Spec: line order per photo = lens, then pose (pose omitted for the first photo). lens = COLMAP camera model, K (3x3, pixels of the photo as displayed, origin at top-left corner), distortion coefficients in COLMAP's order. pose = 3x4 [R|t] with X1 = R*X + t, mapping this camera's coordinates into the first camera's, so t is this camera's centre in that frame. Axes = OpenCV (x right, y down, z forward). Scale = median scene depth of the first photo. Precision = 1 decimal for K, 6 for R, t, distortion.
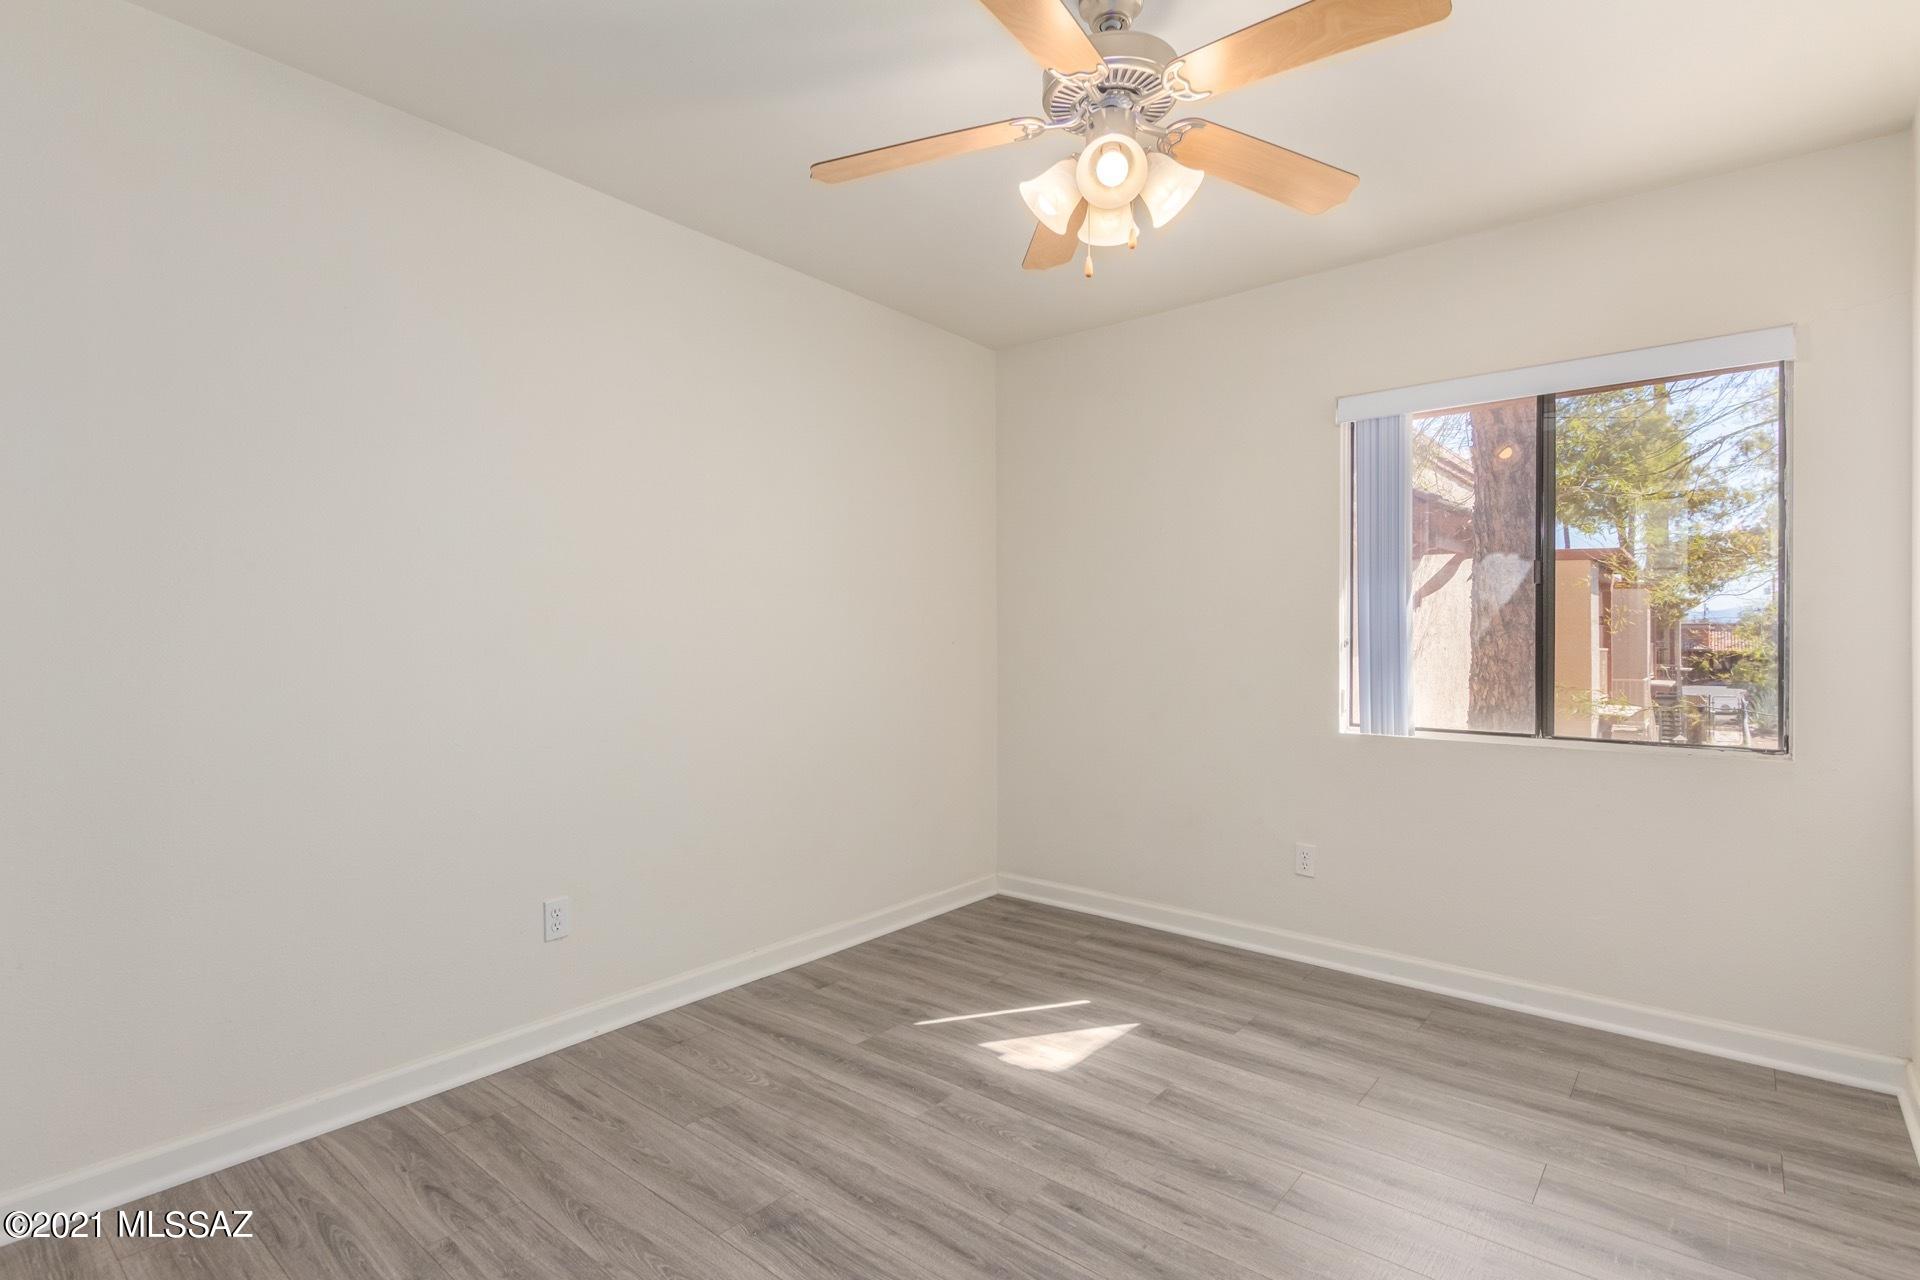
lens RADIAL K [[853.9, 0, 960.0], [0, 853.9, 640.0], [0, 0, 1]] dist [-0.013163, -0.000590]
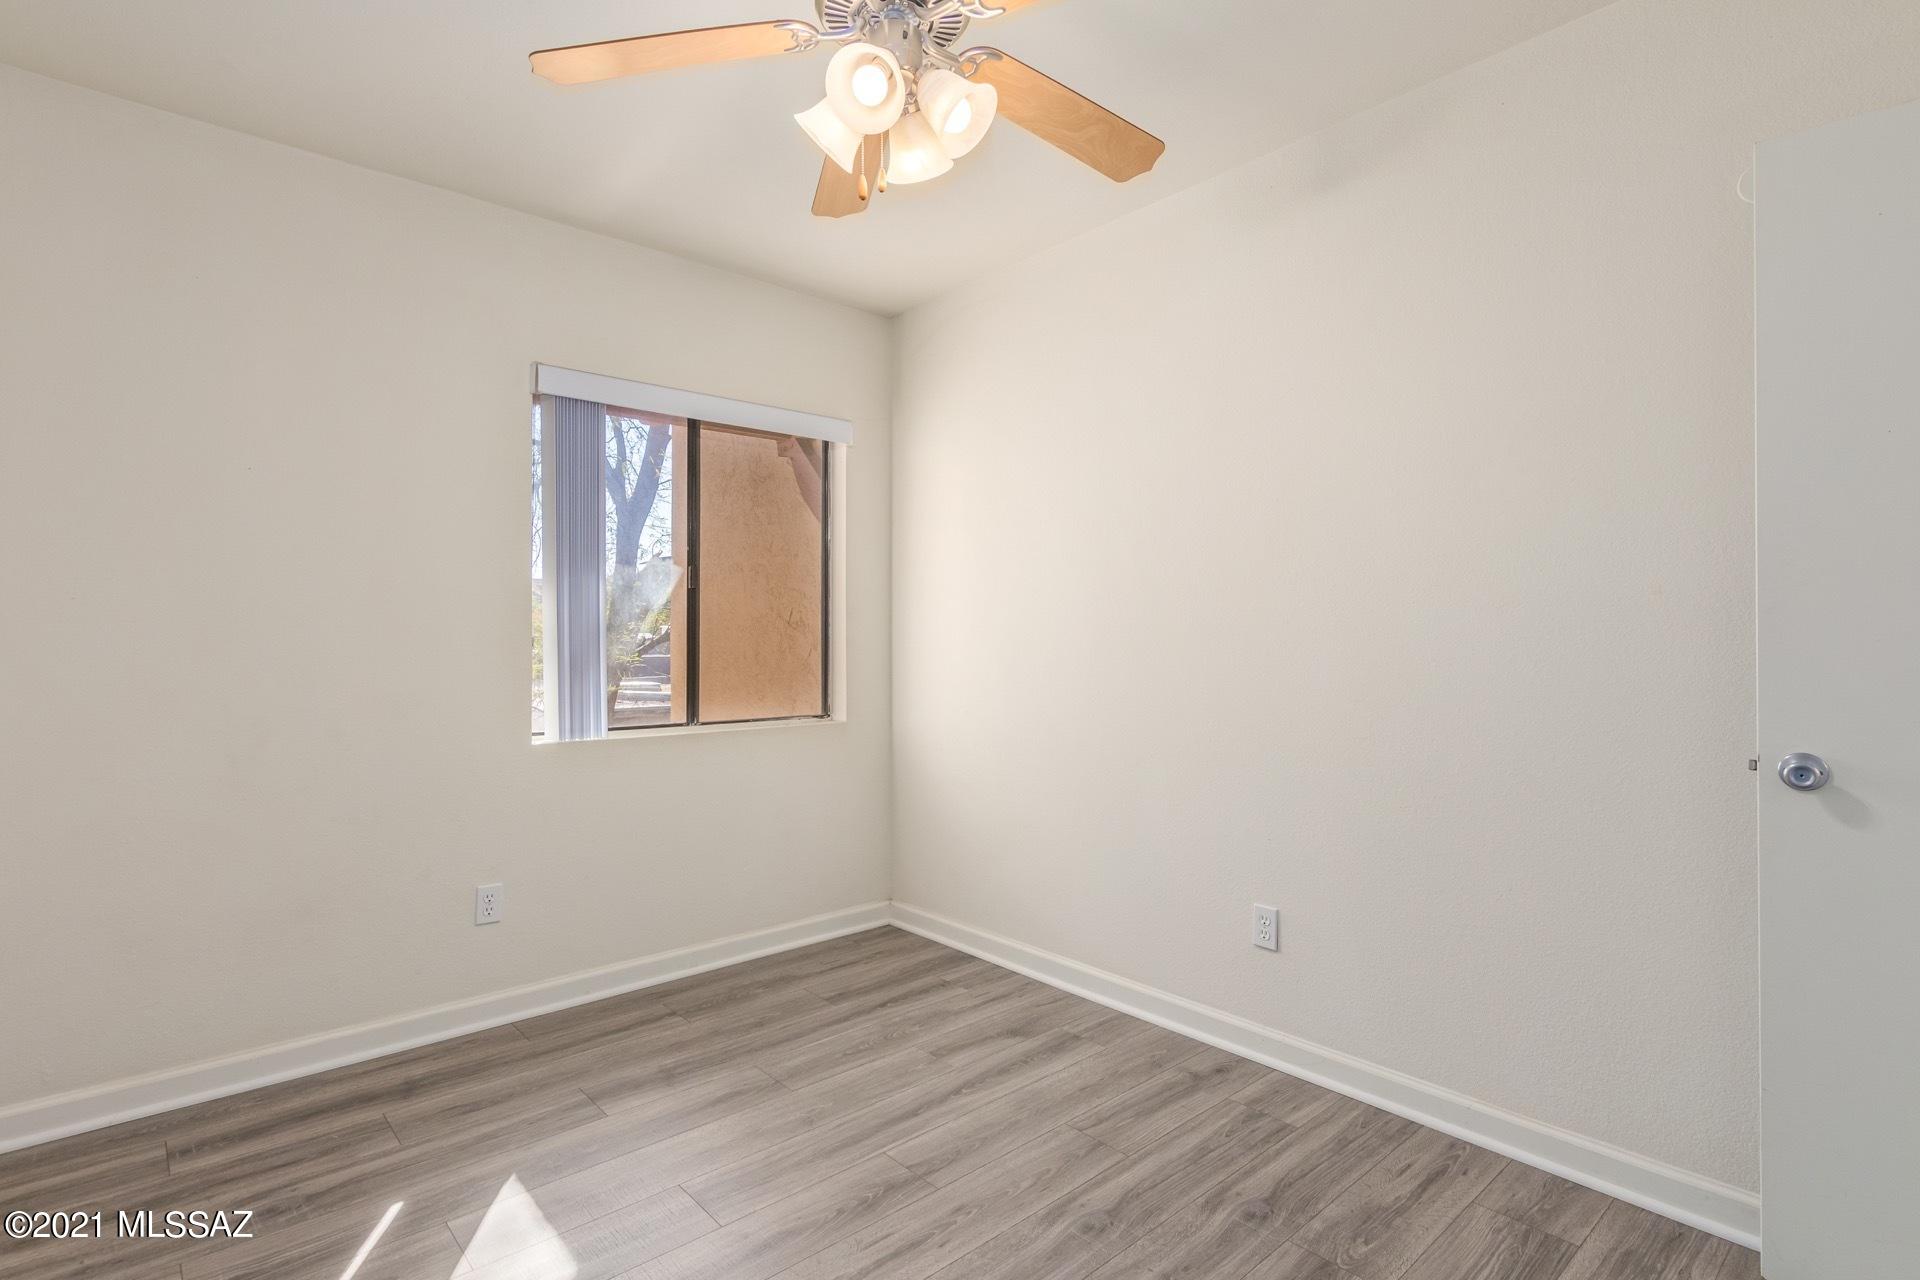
lens RADIAL K [[882.1, 0, 933.6], [0, 882.1, 637.2], [0, 0, 1]] dist [0.016148, -0.011711]
pose [[0.202869, 0.002511, 0.979203, -0.466812], [0.005137, 0.999980, -0.003629, 0.005663], [-0.979192, 0.005766, 0.202852, 0.528020]]
